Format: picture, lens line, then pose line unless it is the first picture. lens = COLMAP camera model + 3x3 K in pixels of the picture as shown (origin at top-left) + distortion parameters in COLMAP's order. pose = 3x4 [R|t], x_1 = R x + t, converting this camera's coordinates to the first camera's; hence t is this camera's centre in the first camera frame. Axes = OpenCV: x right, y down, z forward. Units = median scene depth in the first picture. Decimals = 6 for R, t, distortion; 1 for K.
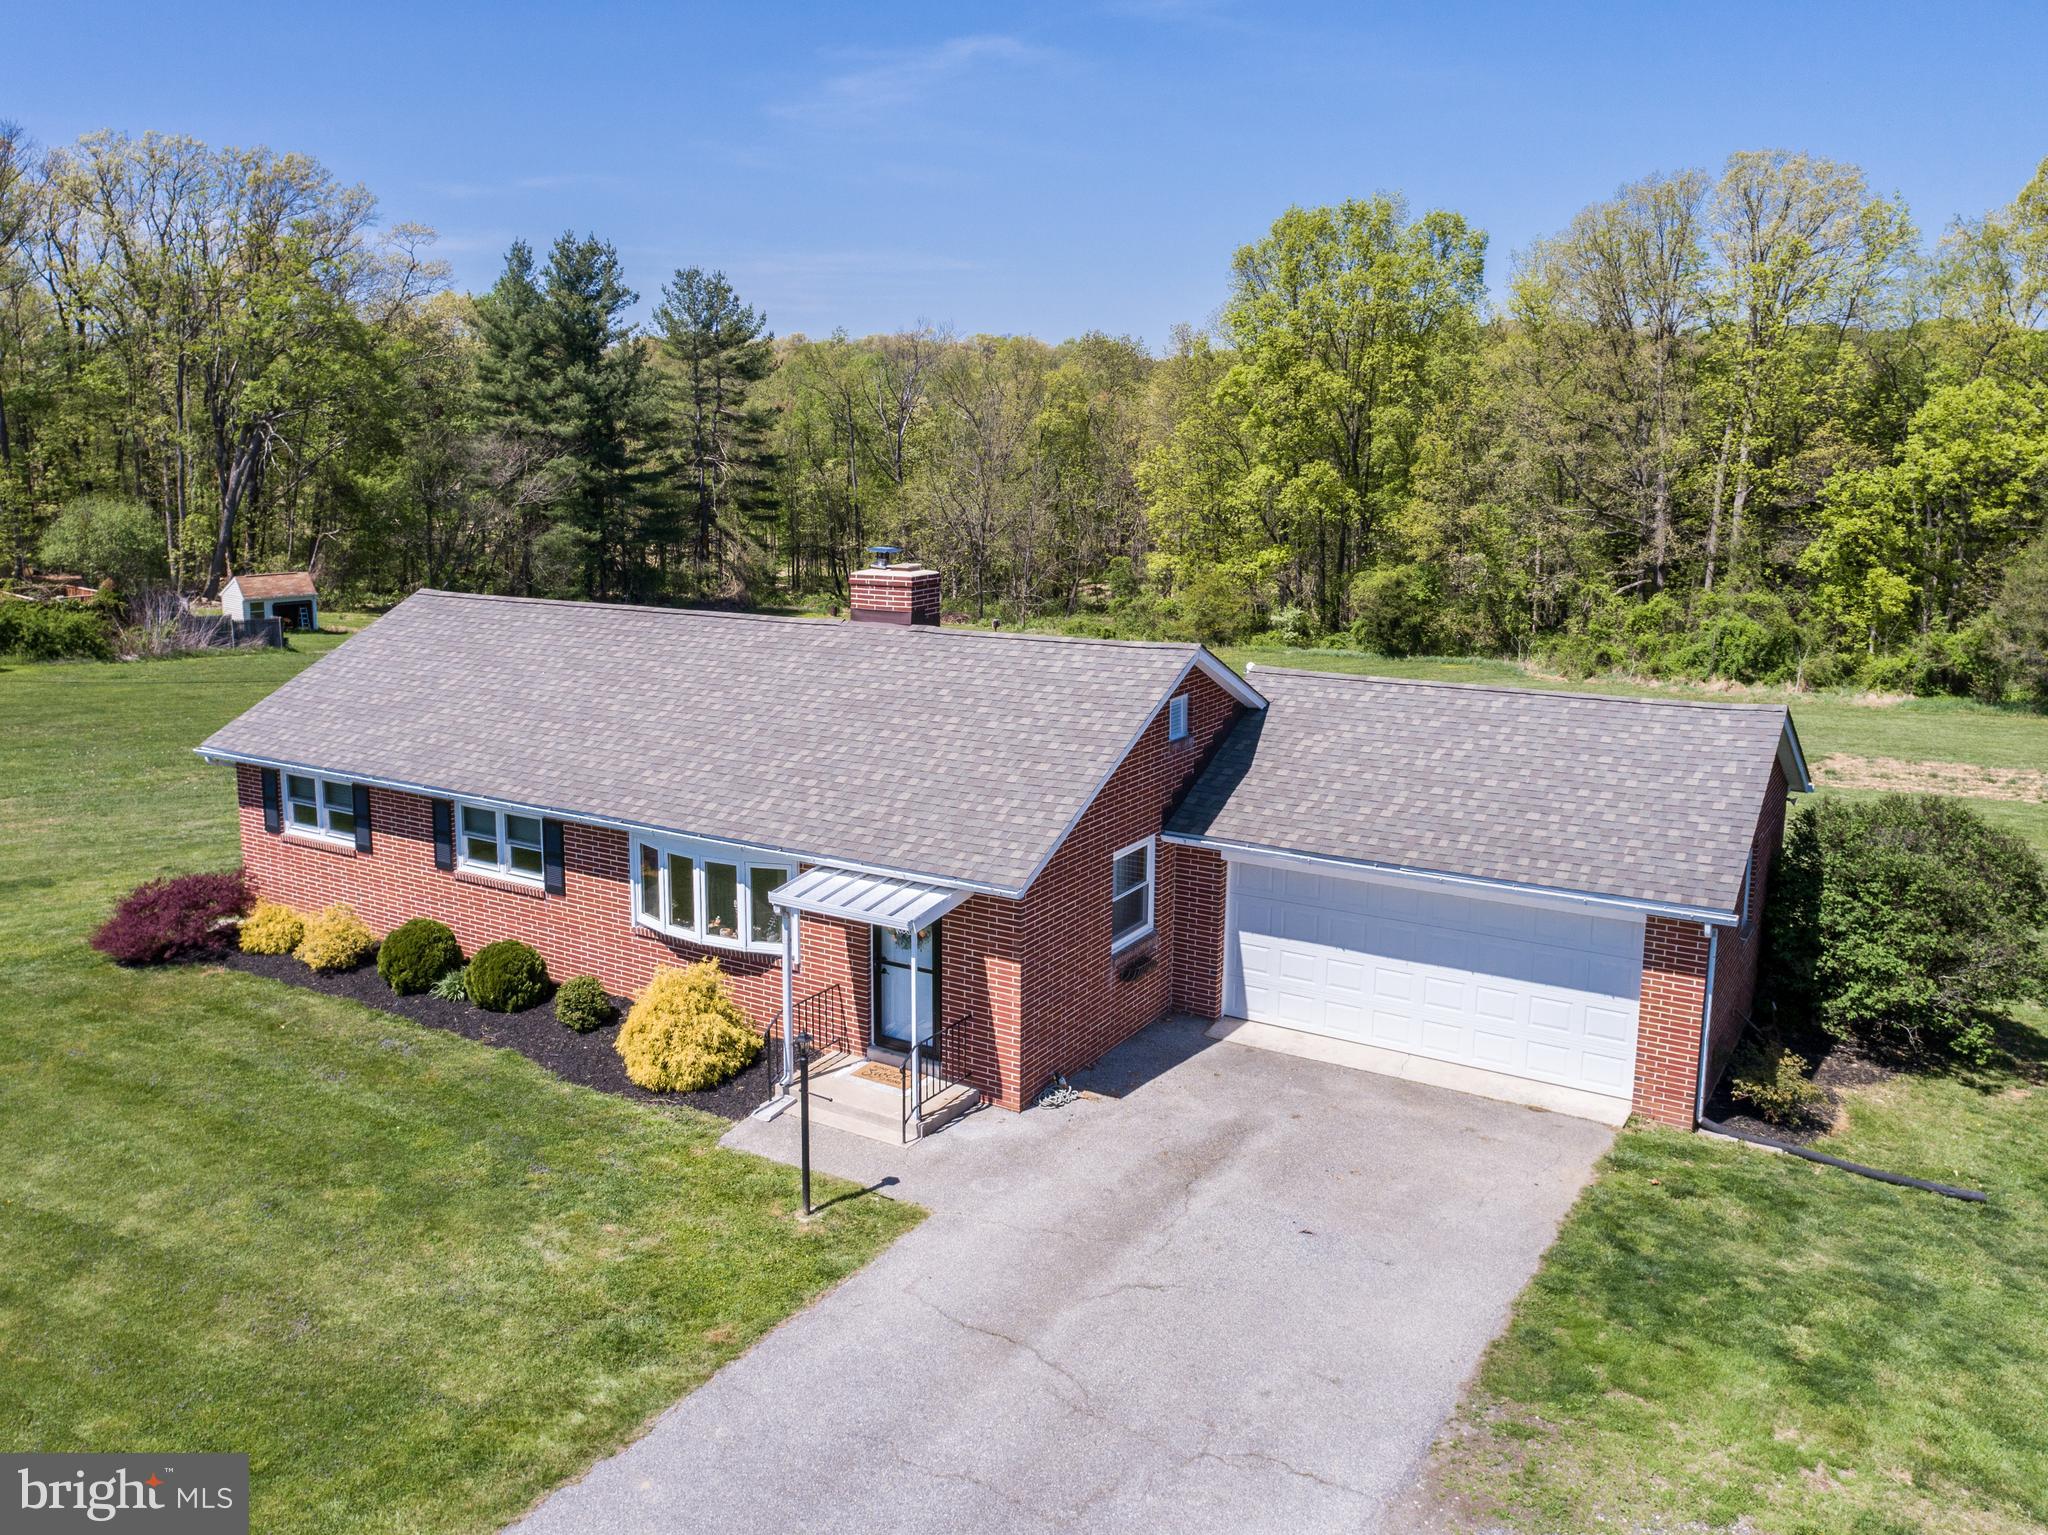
lens RADIAL K [[1645.0, 0, 886.9], [0, 1645.0, 698.4], [0, 0, 1]] dist [-0.012634, 0.002613]
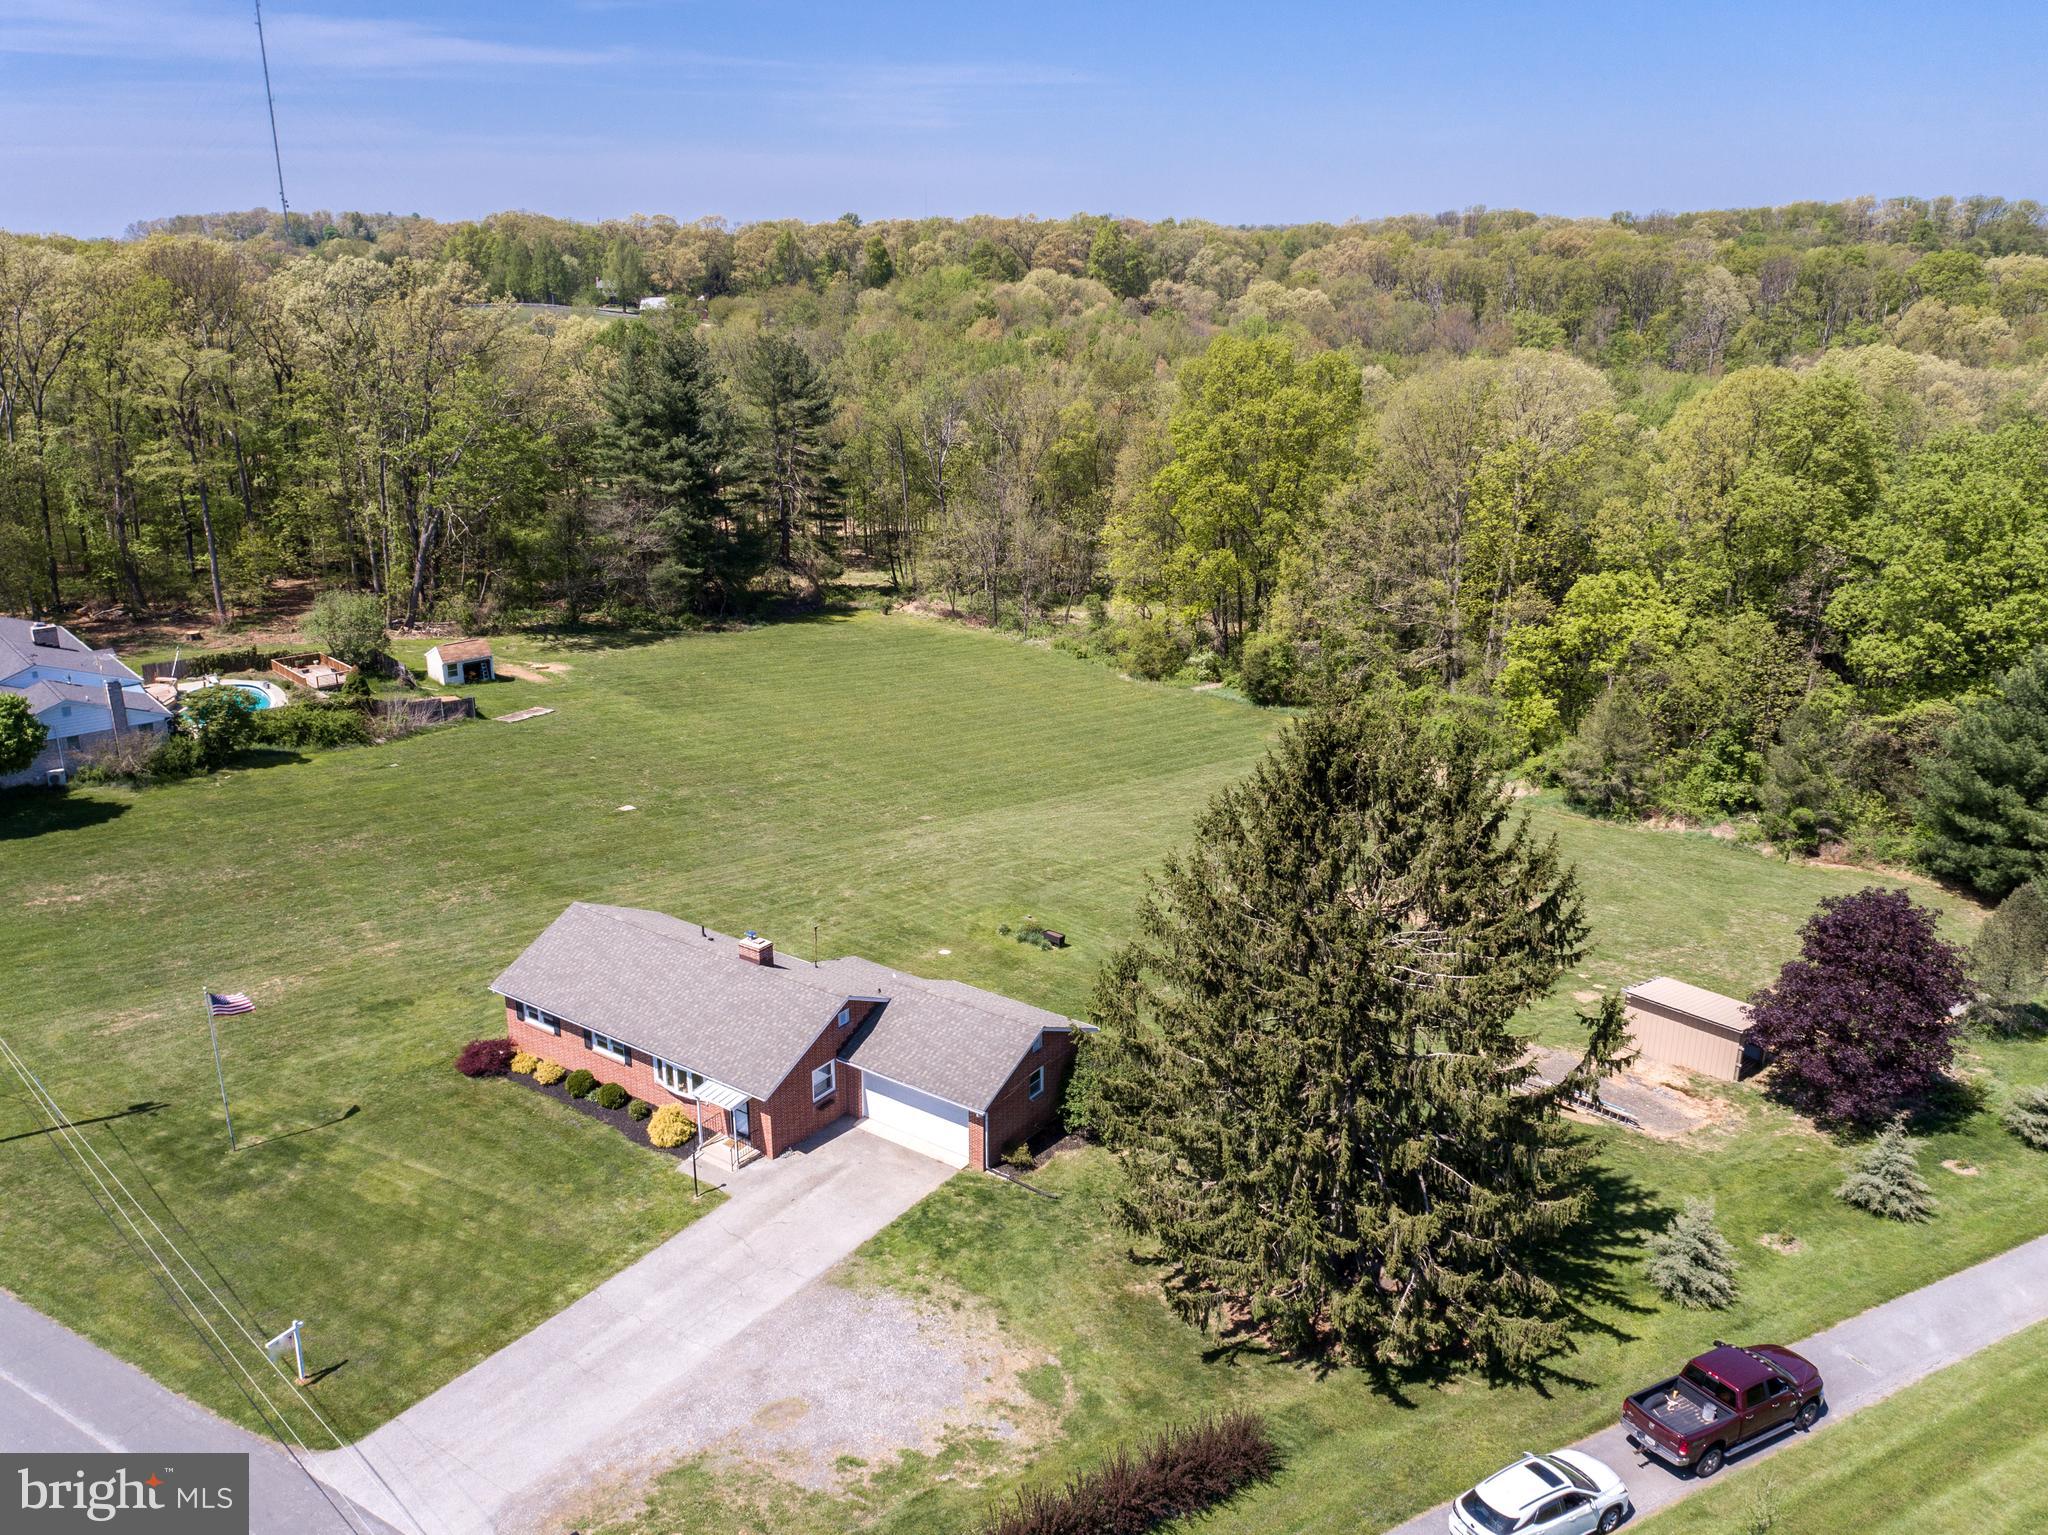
lens RADIAL K [[1595.5, 0, 959.1], [0, 1595.5, 768.7], [0, 0, 1]] dist [-0.013134, -0.001158]
pose [[0.999392, 0.011062, -0.033056, 0.413068], [-0.005856, 0.988113, 0.153619, -0.746753], [0.034362, -0.153332, 0.987577, -1.467758]]
